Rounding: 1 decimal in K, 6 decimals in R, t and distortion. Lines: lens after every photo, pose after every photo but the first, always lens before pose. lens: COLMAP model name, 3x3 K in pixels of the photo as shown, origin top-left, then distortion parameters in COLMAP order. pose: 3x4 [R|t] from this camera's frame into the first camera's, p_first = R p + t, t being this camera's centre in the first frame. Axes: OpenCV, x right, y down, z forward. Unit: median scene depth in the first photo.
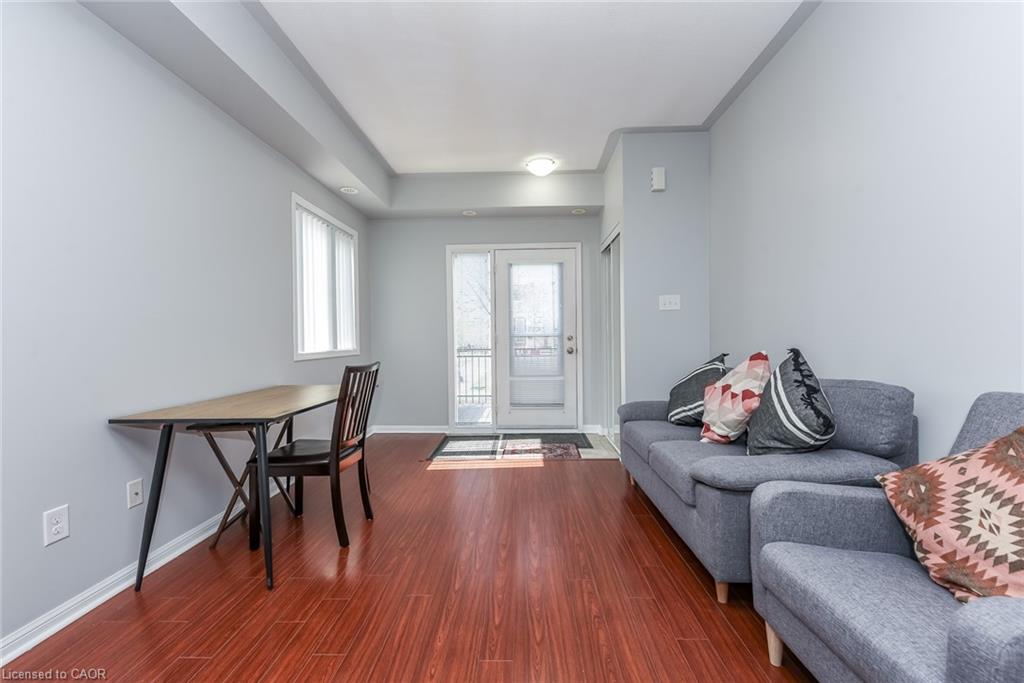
lens RADIAL K [[382.8, 0, 479.7], [0, 382.8, 343.8], [0, 0, 1]] dist [0.001039, -0.000117]
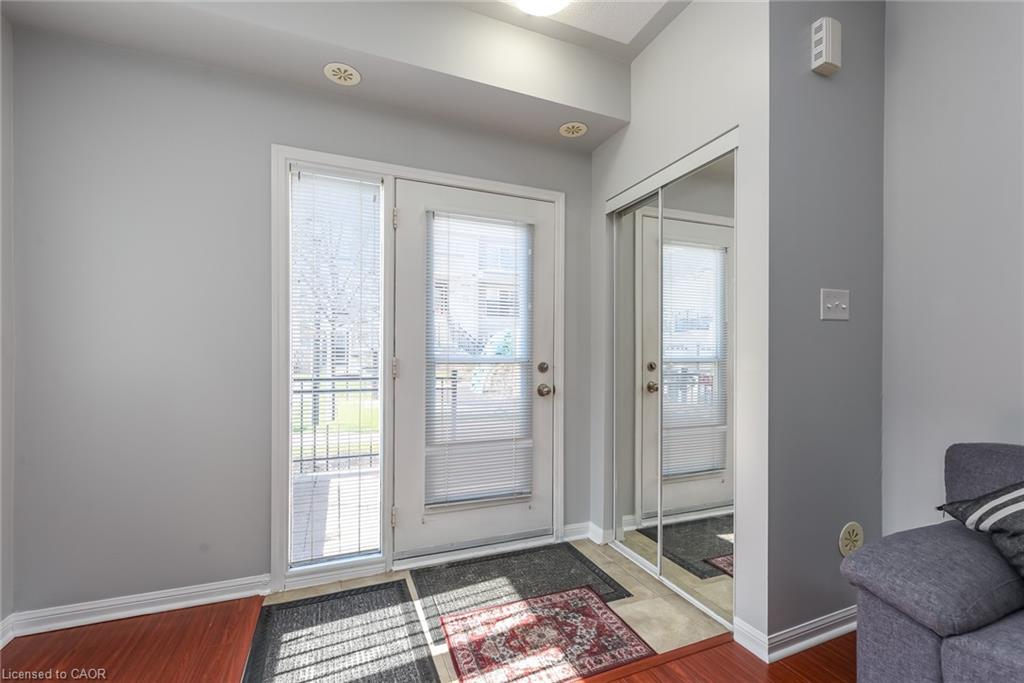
lens RADIAL K [[404.8, 0, 514.5], [0, 404.8, 357.4], [0, 0, 1]] dist [0.000538, -0.000344]
pose [[0.865065, 0.015392, 0.501423, -0.104426], [-0.007548, 0.999815, -0.017670, -0.023237], [-0.501603, 0.011501, 0.865022, 0.653459]]
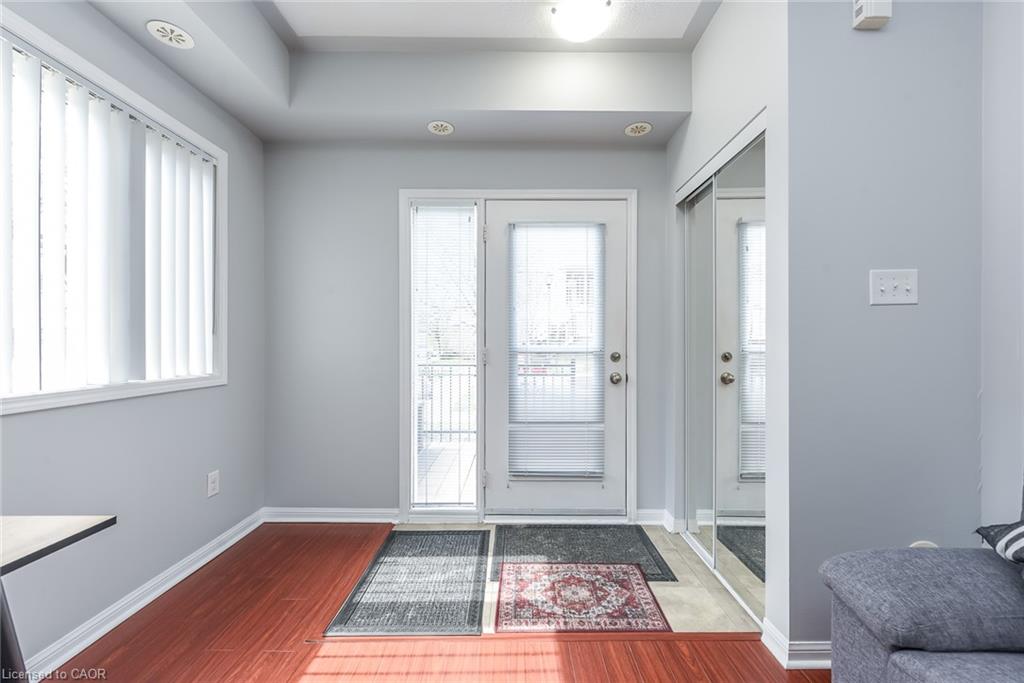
lens RADIAL K [[400.7, 0, 521.0], [0, 400.7, 346.3], [0, 0, 1]] dist [0.000901, -0.000009]
pose [[0.990983, 0.012749, 0.133380, 0.020181], [-0.011033, 0.999847, -0.013598, -0.026144], [-0.133533, 0.012004, 0.990972, 0.527663]]
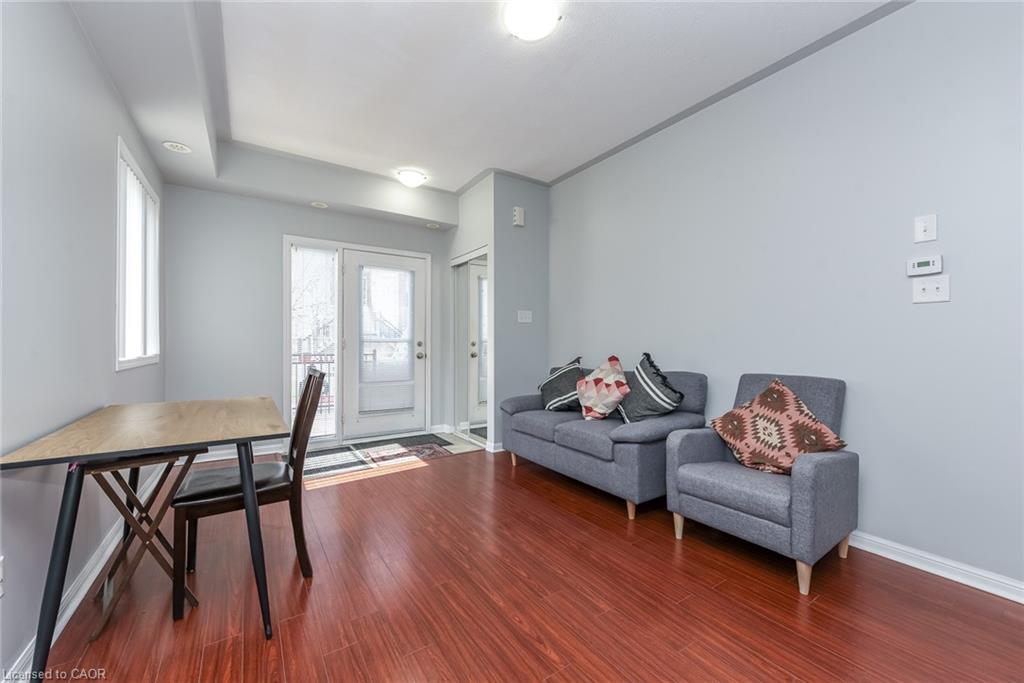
lens RADIAL K [[409.4, 0, 465.2], [0, 409.4, 344.0], [0, 0, 1]] dist [0.012141, 0.000010]
pose [[0.830666, 0.013103, 0.556617, -0.351984], [-0.005244, 0.999863, -0.015712, 0.002753], [-0.556747, 0.010133, 0.830620, 0.001045]]
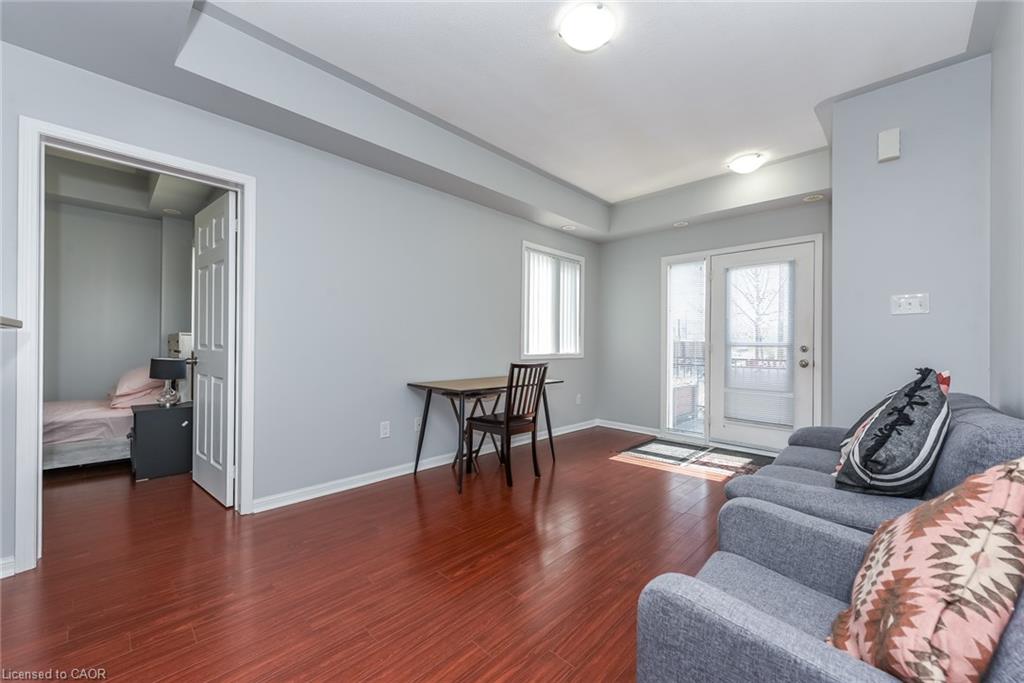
lens RADIAL K [[356.6, 0, 498.8], [0, 356.6, 342.4], [0, 0, 1]] dist [0.000216, -0.000015]
pose [[0.751674, 0.016122, -0.659337, 0.307097], [-0.029219, 0.999534, -0.008871, -0.003092], [0.658887, 0.025933, 0.751795, -0.039761]]
